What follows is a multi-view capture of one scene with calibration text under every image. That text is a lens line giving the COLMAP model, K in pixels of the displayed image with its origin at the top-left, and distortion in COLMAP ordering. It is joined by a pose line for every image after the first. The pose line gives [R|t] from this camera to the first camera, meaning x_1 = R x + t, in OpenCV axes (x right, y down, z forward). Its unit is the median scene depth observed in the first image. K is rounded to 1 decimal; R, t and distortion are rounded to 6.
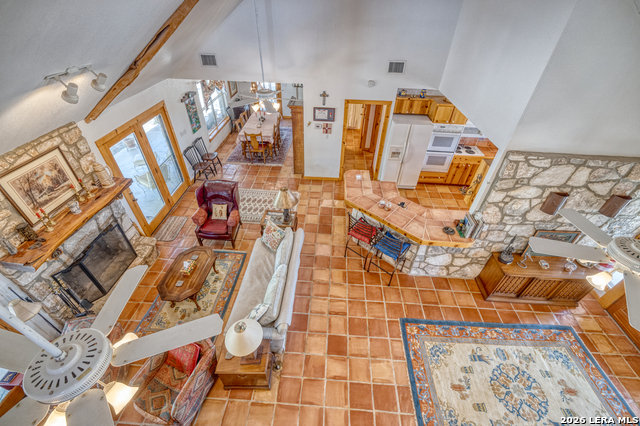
lens RADIAL K [[267.4, 0, 322.0], [0, 267.4, 211.2], [0, 0, 1]] dist [-0.000818, 0.000274]
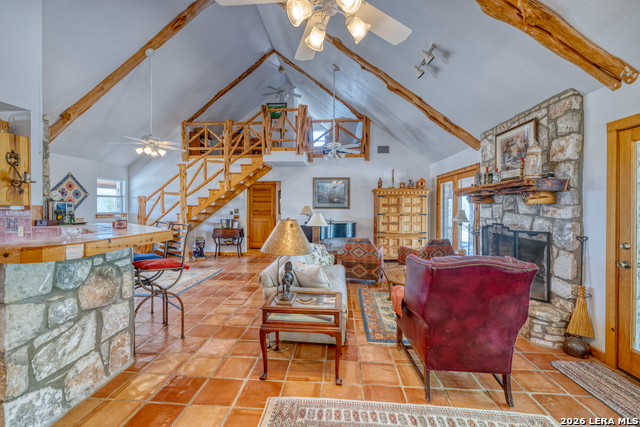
lens RADIAL K [[280.2, 0, 319.5], [0, 280.2, 205.6], [0, 0, 1]] dist [-0.002808, -0.000352]
pose [[-0.999385, -0.032062, 0.014182, -0.275756], [-0.016100, 0.779060, 0.626743, -0.567492], [-0.031144, 0.626130, -0.779097, 1.856968]]
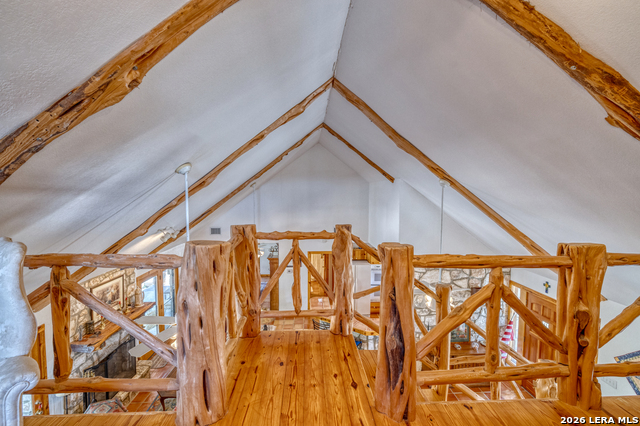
lens RADIAL K [[274.1, 0, 320.0], [0, 274.1, 213.0], [0, 0, 1]] dist [0.000617, 0.000137]
pose [[0.994091, -0.027632, 0.104972, 0.002807], [0.083194, 0.815118, -0.573290, 0.459481], [-0.069723, 0.578635, 0.812601, -0.575088]]
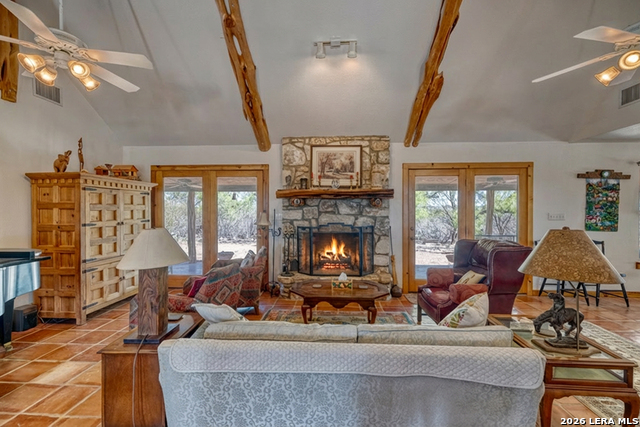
lens RADIAL K [[267.4, 0, 322.0], [0, 267.4, 211.7], [0, 0, 1]] dist [-0.000818, 0.000274]
pose [[0.007326, -0.013240, -0.999886, 0.250337], [-0.627493, 0.778479, -0.014906, 0.128044], [0.778587, 0.627531, -0.002605, 1.009823]]
